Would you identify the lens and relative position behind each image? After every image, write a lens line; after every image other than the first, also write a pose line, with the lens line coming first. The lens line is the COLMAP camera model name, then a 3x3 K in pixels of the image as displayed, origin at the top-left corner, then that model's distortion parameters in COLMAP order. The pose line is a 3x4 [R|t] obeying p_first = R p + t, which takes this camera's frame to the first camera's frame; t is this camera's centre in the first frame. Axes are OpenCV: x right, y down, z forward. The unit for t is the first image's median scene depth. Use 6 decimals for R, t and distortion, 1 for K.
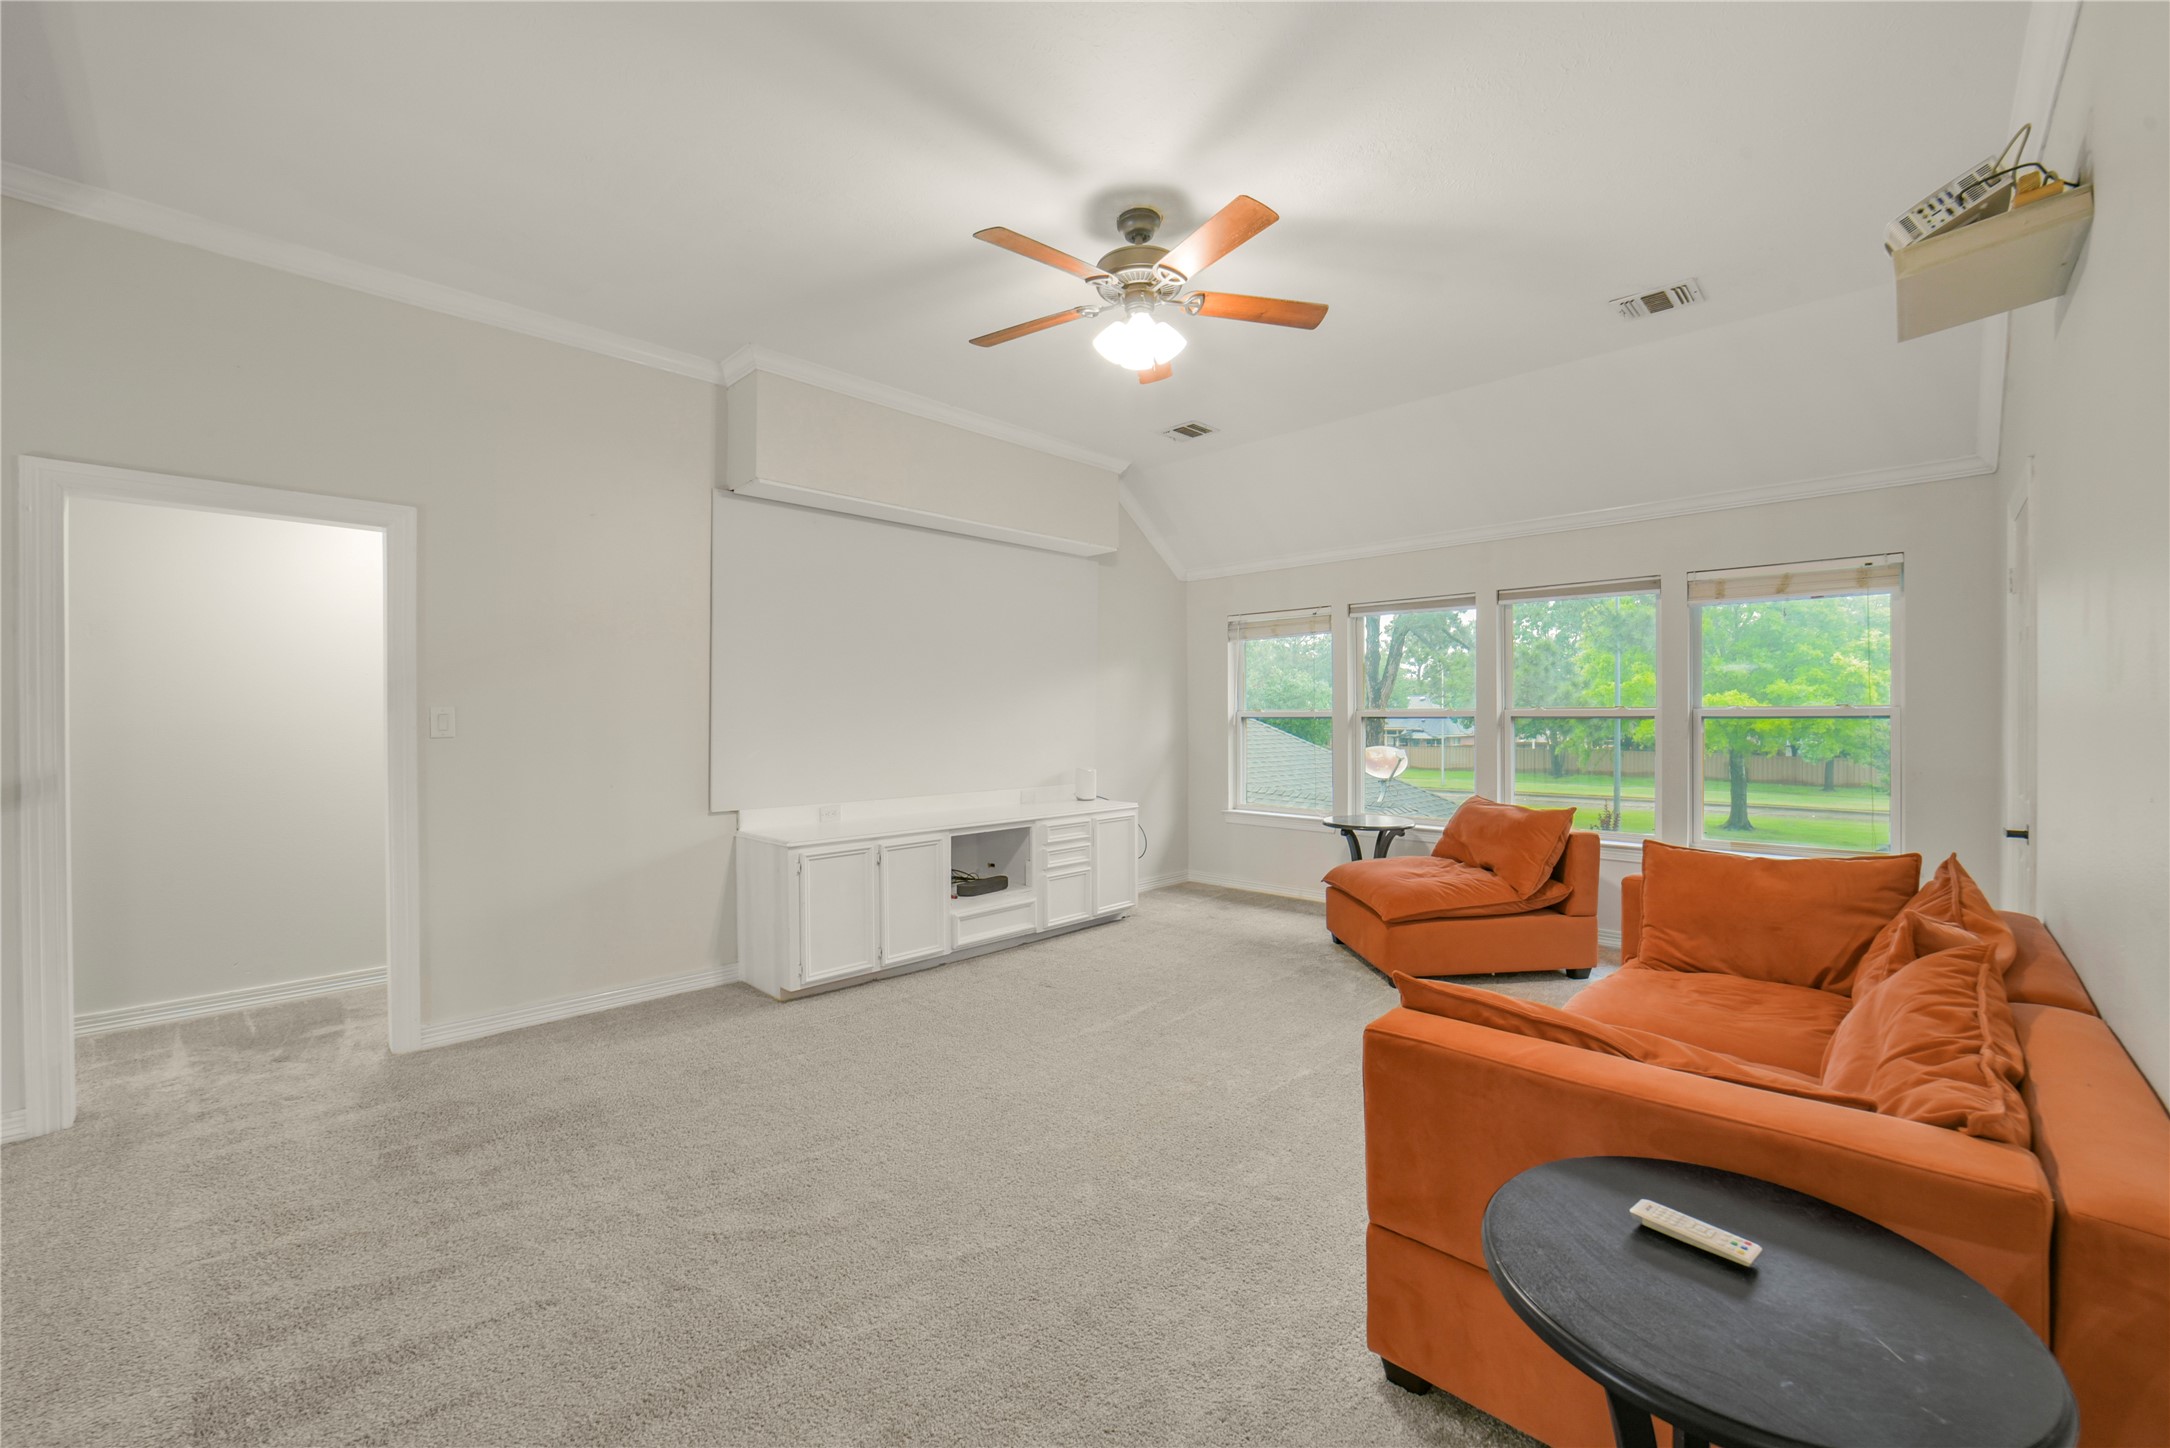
lens RADIAL K [[860.3, 0, 1102.0], [0, 860.3, 722.6], [0, 0, 1]] dist [-0.039244, 0.010053]
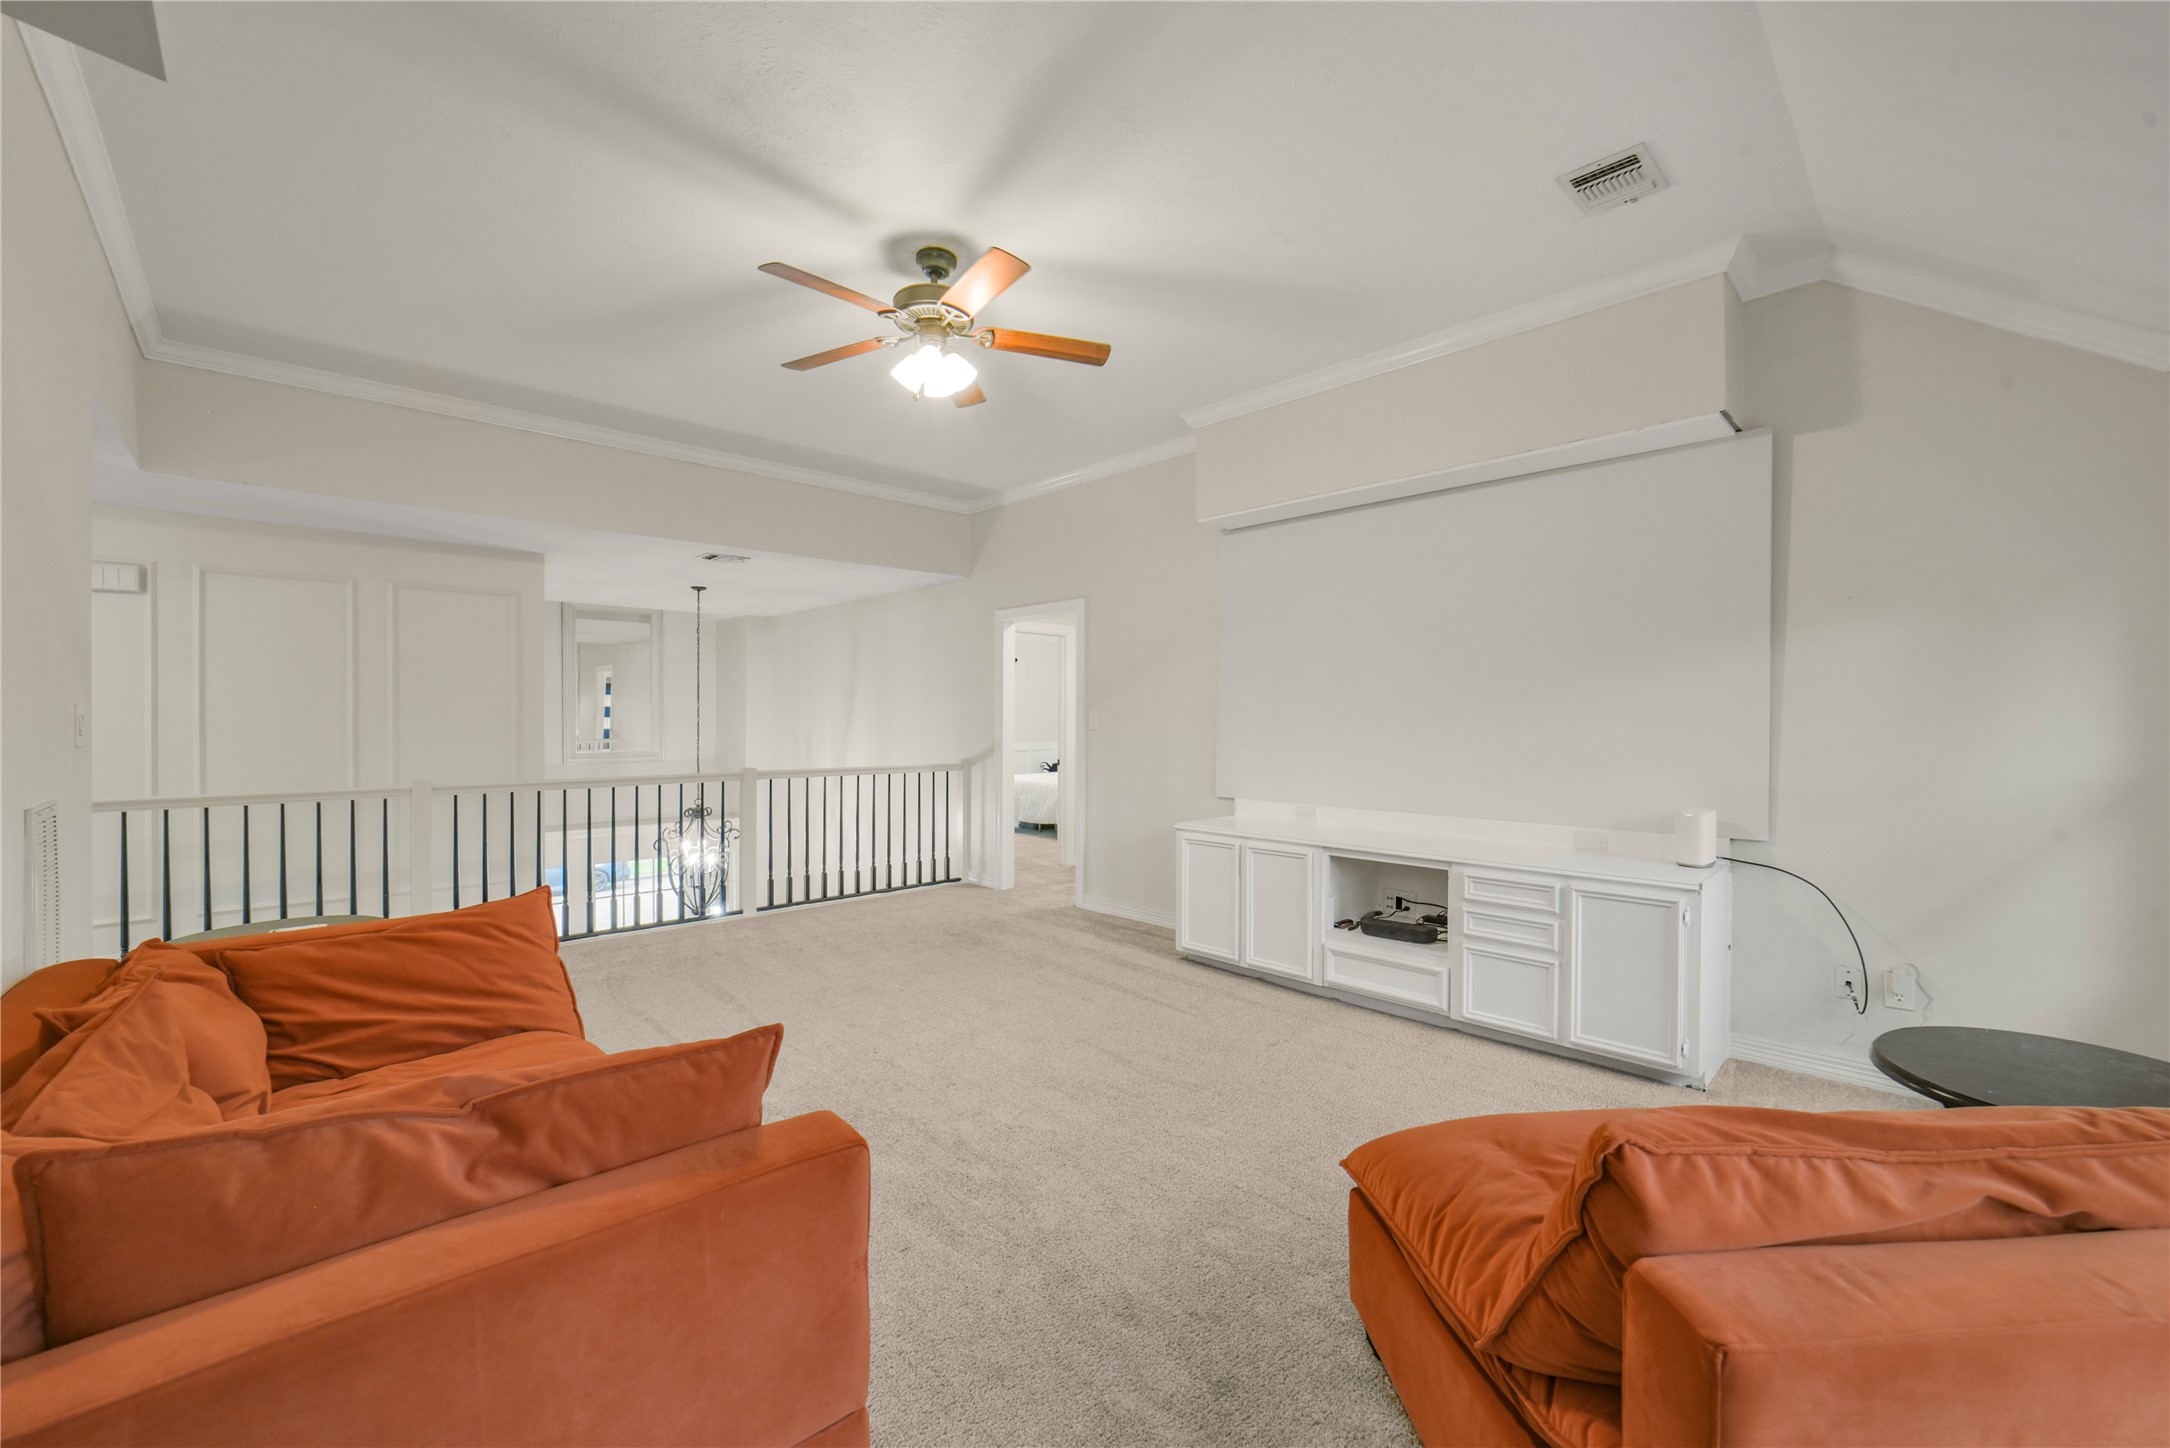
lens RADIAL K [[860.3, 0, 1102.0], [0, 860.3, 722.6], [0, 0, 1]] dist [-0.039244, 0.010053]
pose [[-0.024488, 0.010076, -0.999649, 0.754472], [-0.005239, 0.999934, 0.010207, -0.011911], [0.999686, 0.005487, -0.024433, 0.840314]]
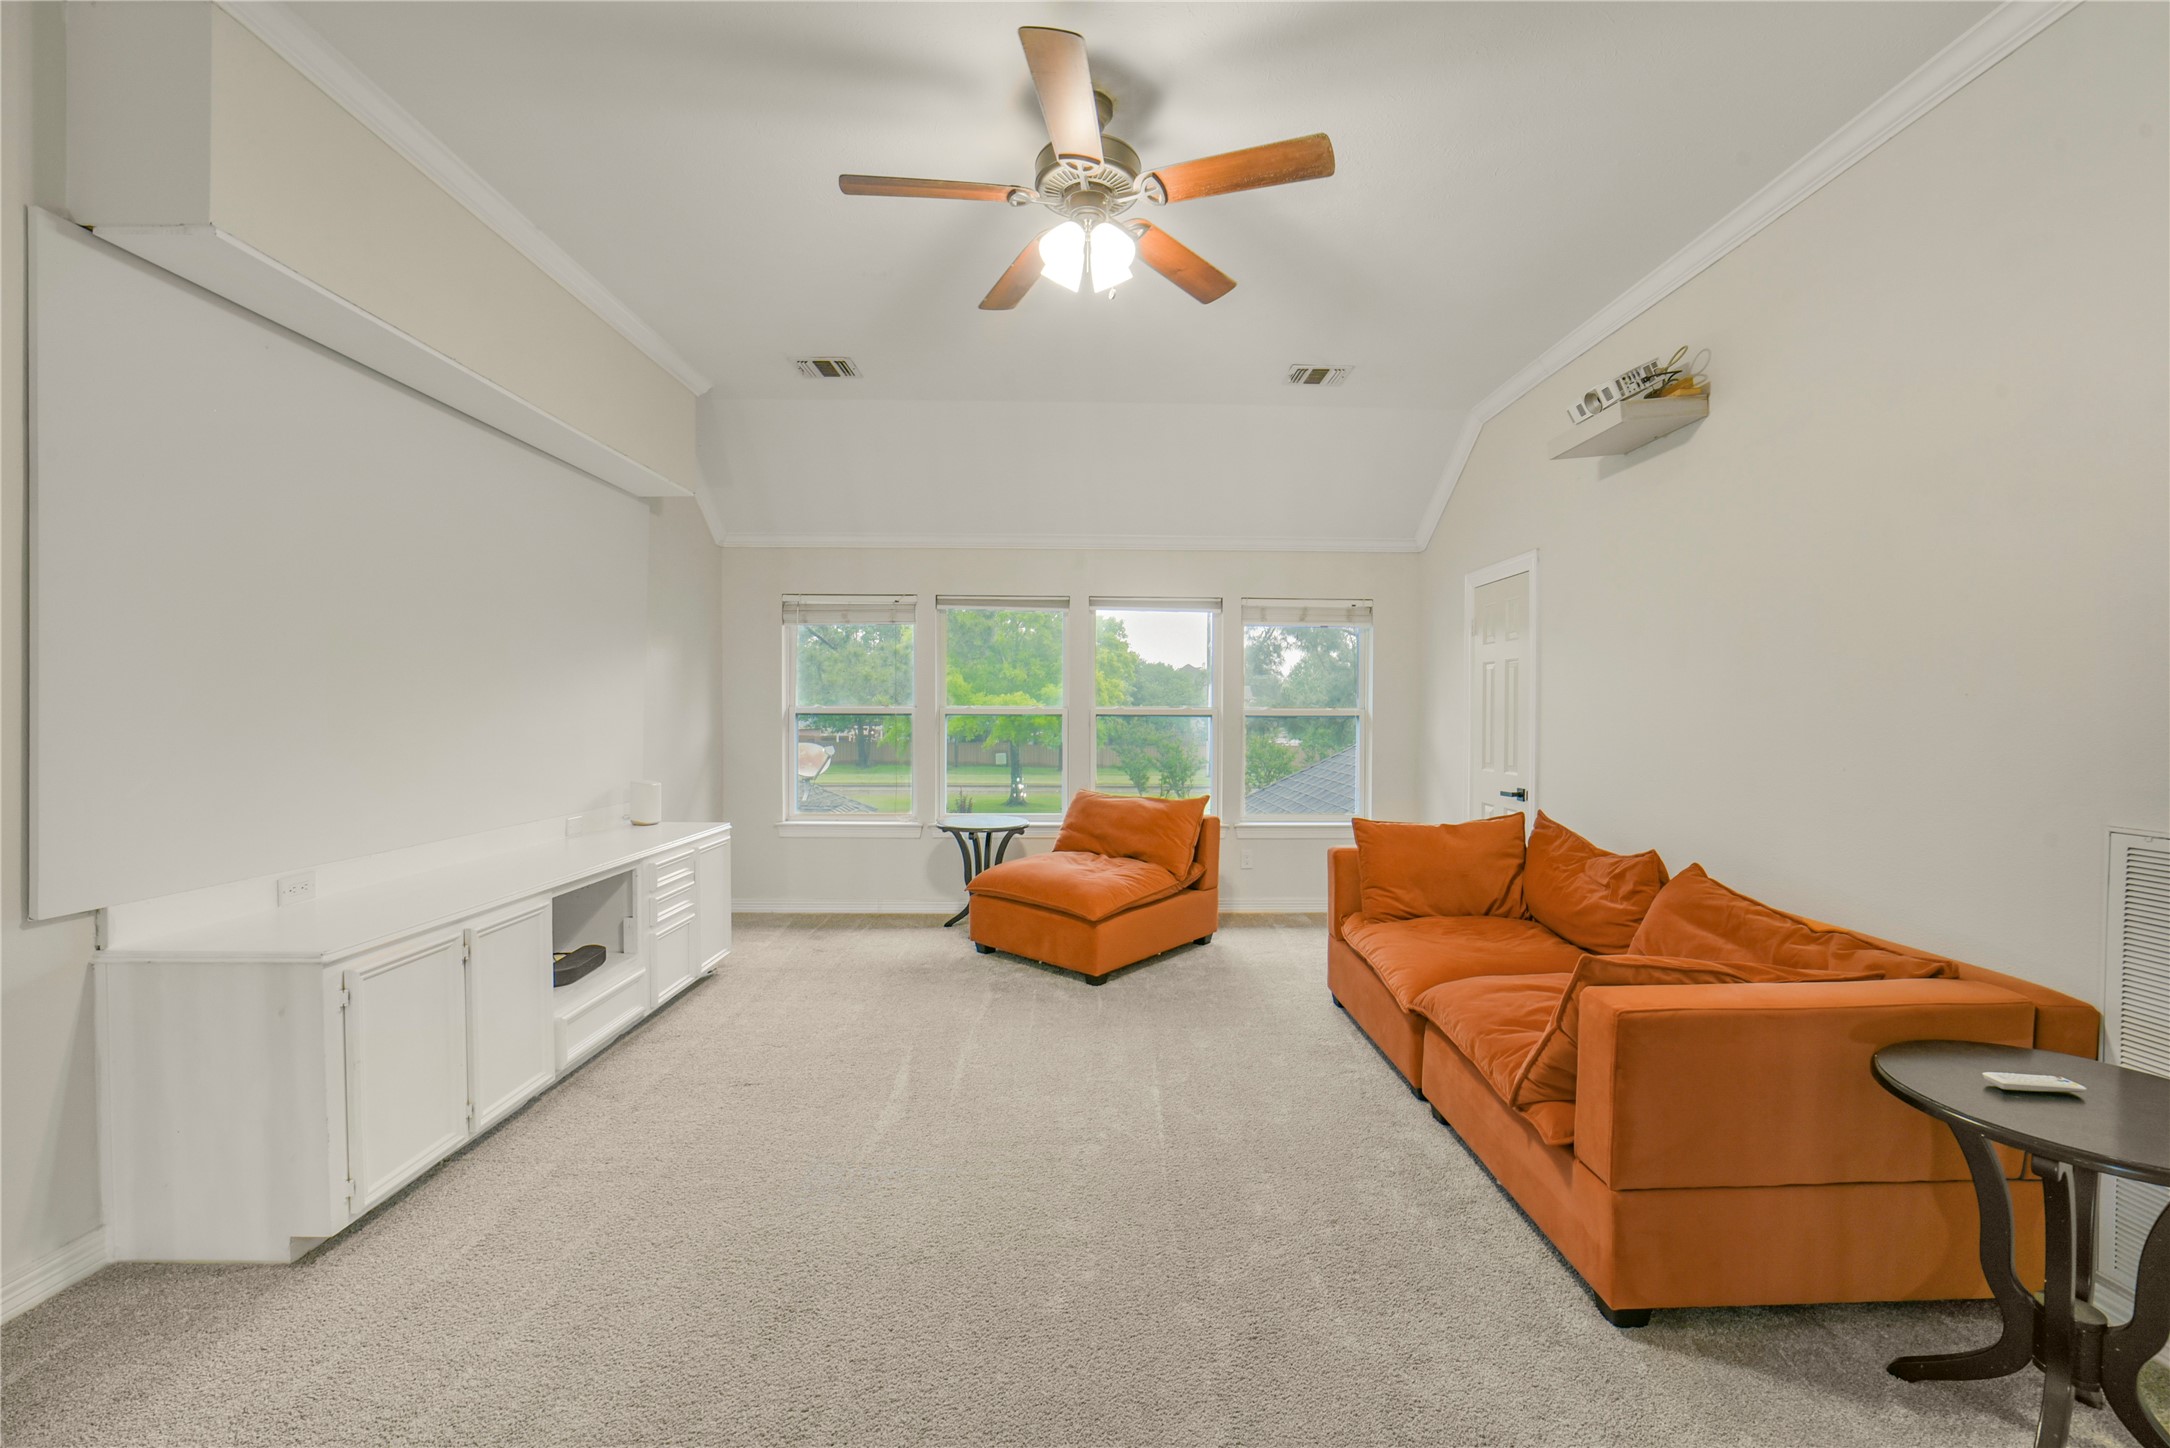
lens RADIAL K [[860.3, 0, 1102.0], [0, 860.3, 722.6], [0, 0, 1]] dist [-0.039244, 0.010053]
pose [[0.709890, -0.003020, 0.704306, -0.351662], [-0.001206, 0.999984, 0.005503, -0.003653], [-0.704311, -0.004756, 0.709875, 0.275606]]
